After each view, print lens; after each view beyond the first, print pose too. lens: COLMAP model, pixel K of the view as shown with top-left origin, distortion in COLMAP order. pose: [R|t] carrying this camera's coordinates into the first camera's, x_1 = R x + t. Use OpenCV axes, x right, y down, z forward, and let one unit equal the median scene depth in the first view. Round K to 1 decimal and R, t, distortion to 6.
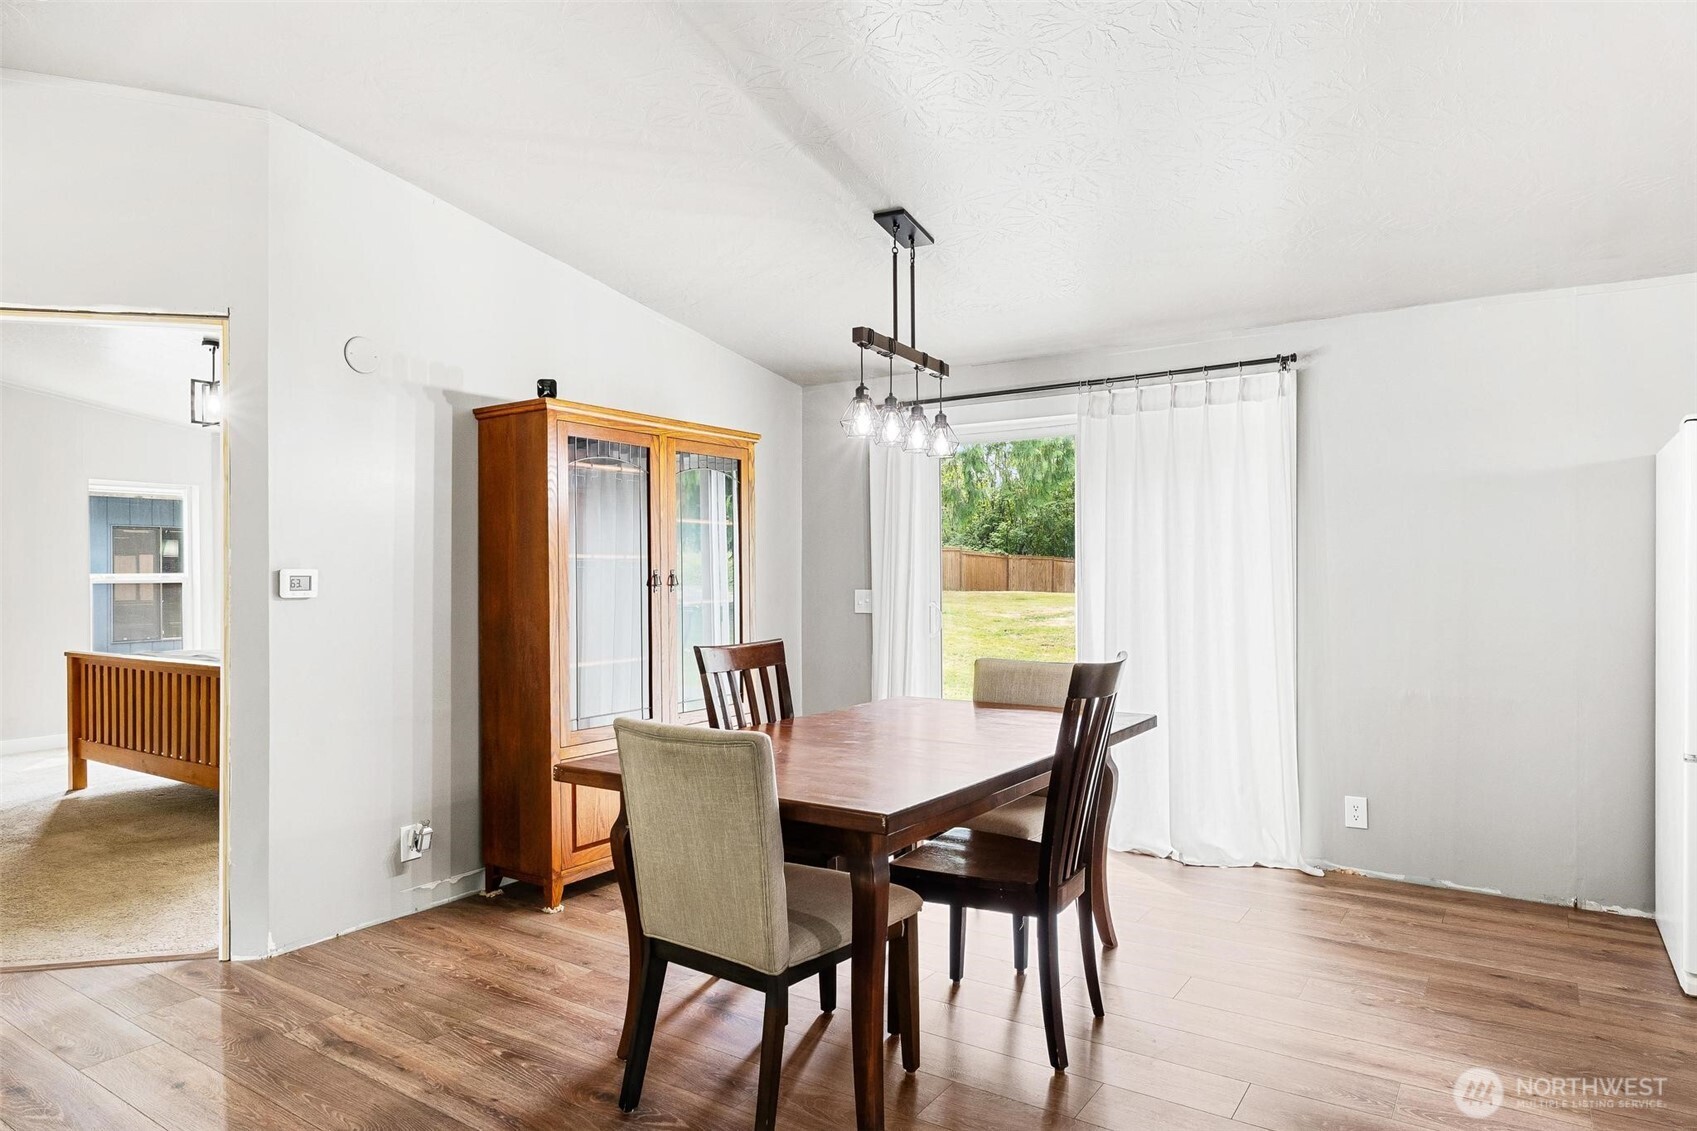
lens RADIAL K [[1007.4, 0, 857.9], [0, 1007.4, 577.3], [0, 0, 1]] dist [-0.003304, -0.002017]
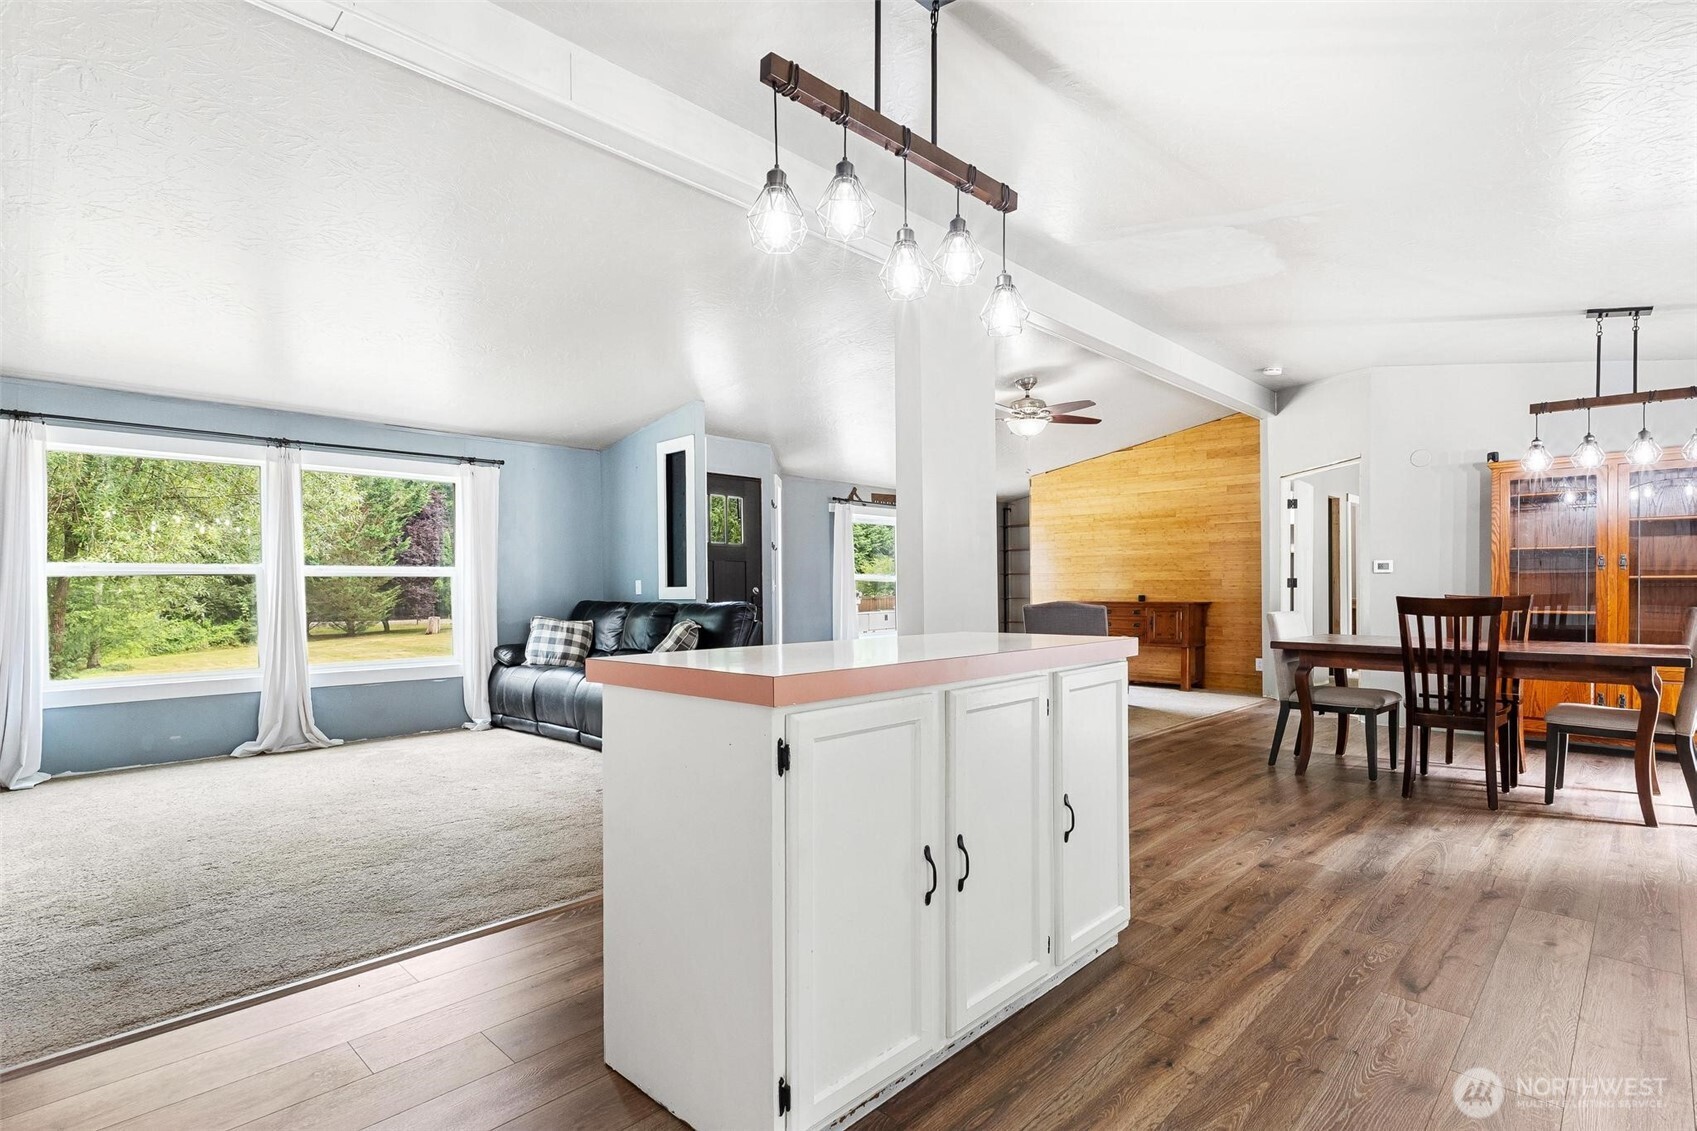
lens RADIAL K [[816.1, 0, 843.8], [0, 816.1, 594.9], [0, 0, 1]] dist [0.002781, -0.001538]
pose [[-0.200779, 0.016658, -0.979495, 1.350050], [-0.000344, 0.999854, 0.017075, 0.035272], [0.979636, 0.003765, -0.200744, 0.152240]]
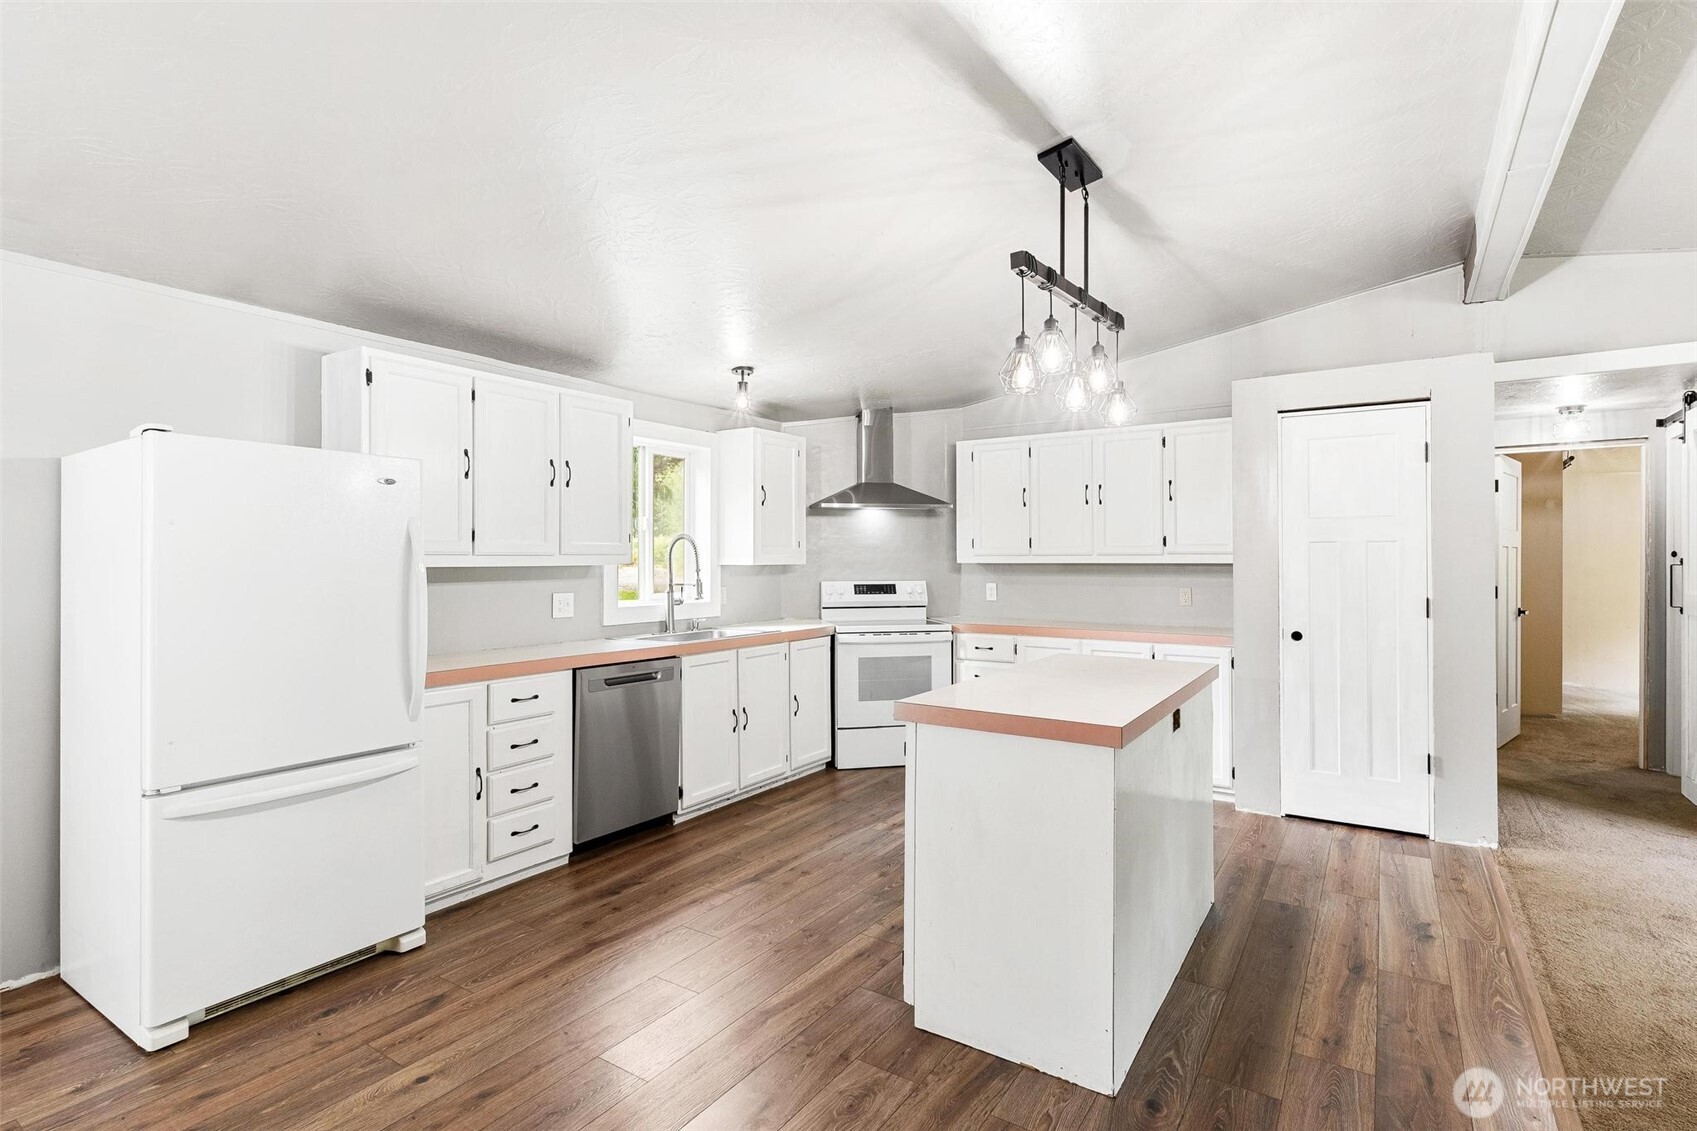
lens RADIAL K [[816.1, 0, 865.1], [0, 816.1, 552.9], [0, 0, 1]] dist [0.002781, -0.001538]
pose [[-0.000101, 0.012967, 0.999916, 0.058350], [0.005167, 0.999903, -0.012967, -0.022145], [-0.999987, 0.005166, -0.000168, 0.272746]]
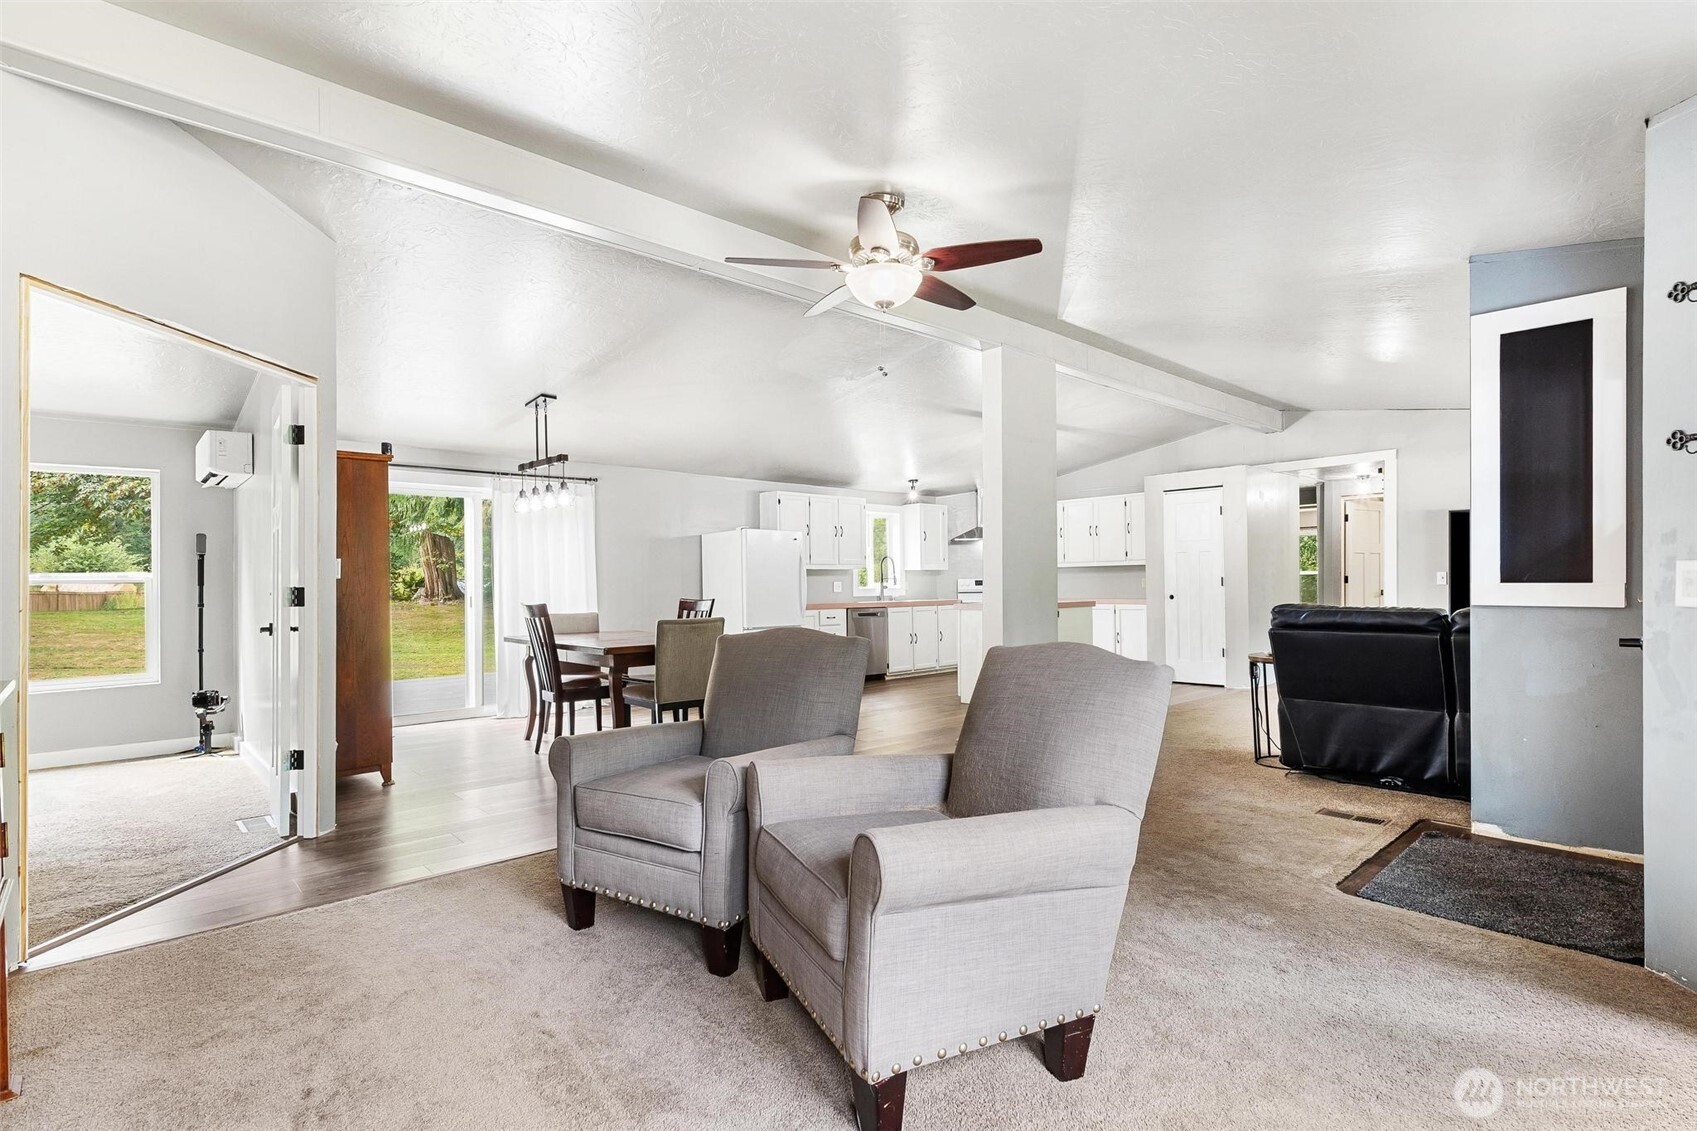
lens RADIAL K [[816.1, 0, 853.1], [0, 816.1, 574.0], [0, 0, 1]] dist [0.002781, -0.001538]
pose [[0.250834, 0.013023, 0.967943, -1.332498], [0.013953, 0.999757, -0.017067, 0.037369], [-0.967930, 0.017786, 0.250591, -0.014190]]
